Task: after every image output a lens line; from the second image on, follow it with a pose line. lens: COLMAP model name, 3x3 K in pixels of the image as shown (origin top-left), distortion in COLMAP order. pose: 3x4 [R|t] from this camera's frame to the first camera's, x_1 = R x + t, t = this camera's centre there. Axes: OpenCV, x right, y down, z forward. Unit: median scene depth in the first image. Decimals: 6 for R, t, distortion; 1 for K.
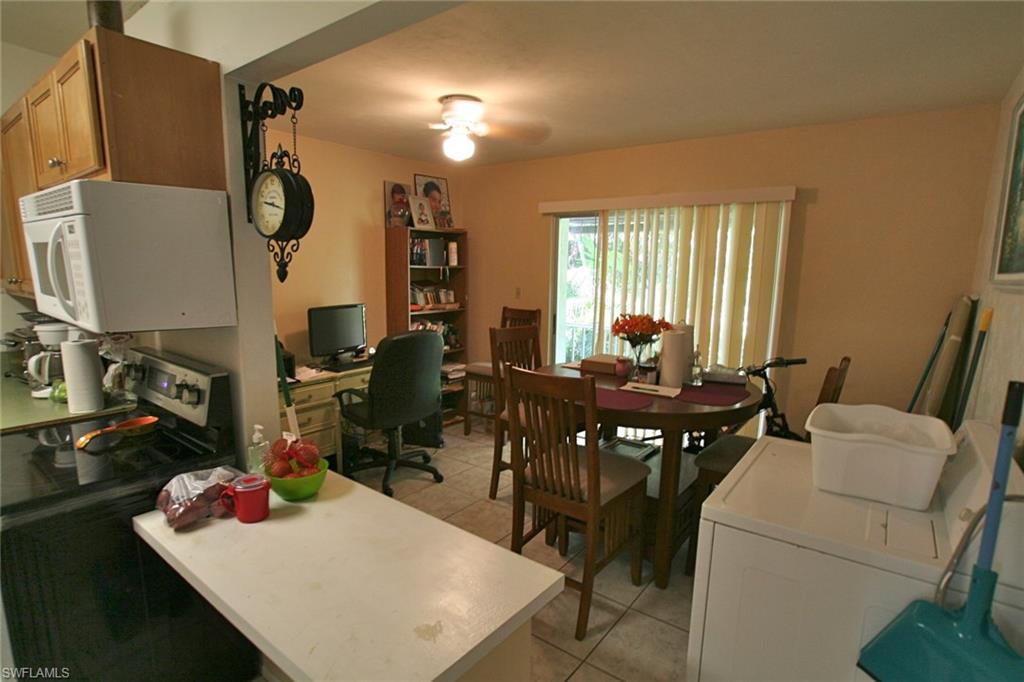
lens RADIAL K [[512.8, 0, 512.0], [0, 512.8, 341.0], [0, 0, 1]] dist [-0.002855, -0.000612]
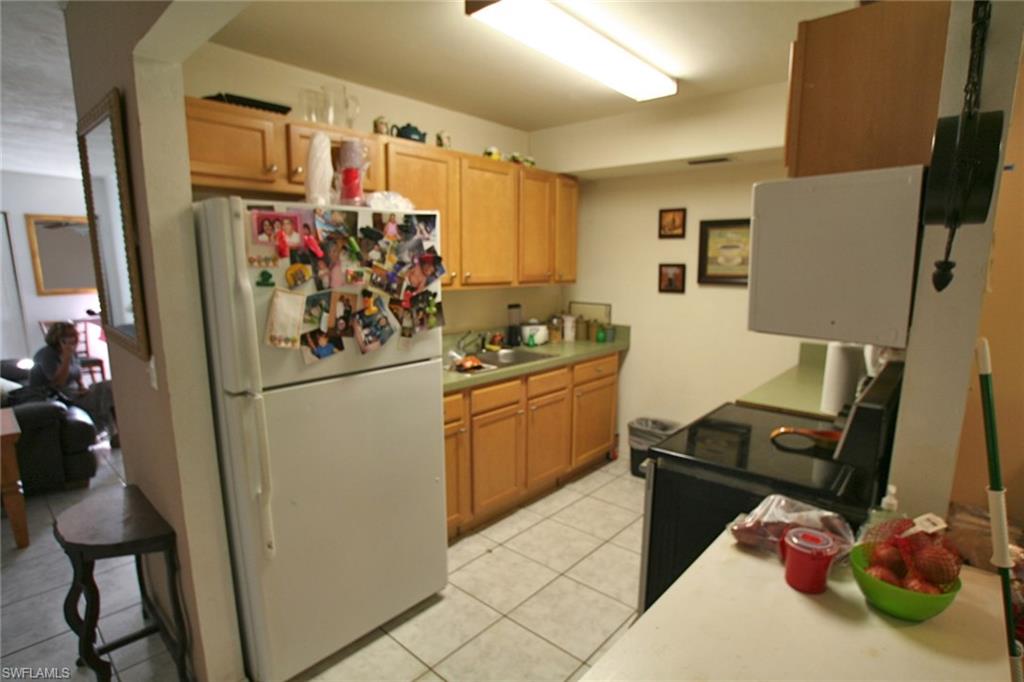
lens RADIAL K [[512.8, 0, 512.0], [0, 512.8, 341.0], [0, 0, 1]] dist [-0.002855, -0.000612]
pose [[-0.075125, 0.131587, -0.988454, 0.250904], [-0.136520, 0.980564, 0.140912, -0.071230], [0.987785, 0.145529, -0.055701, 0.511984]]
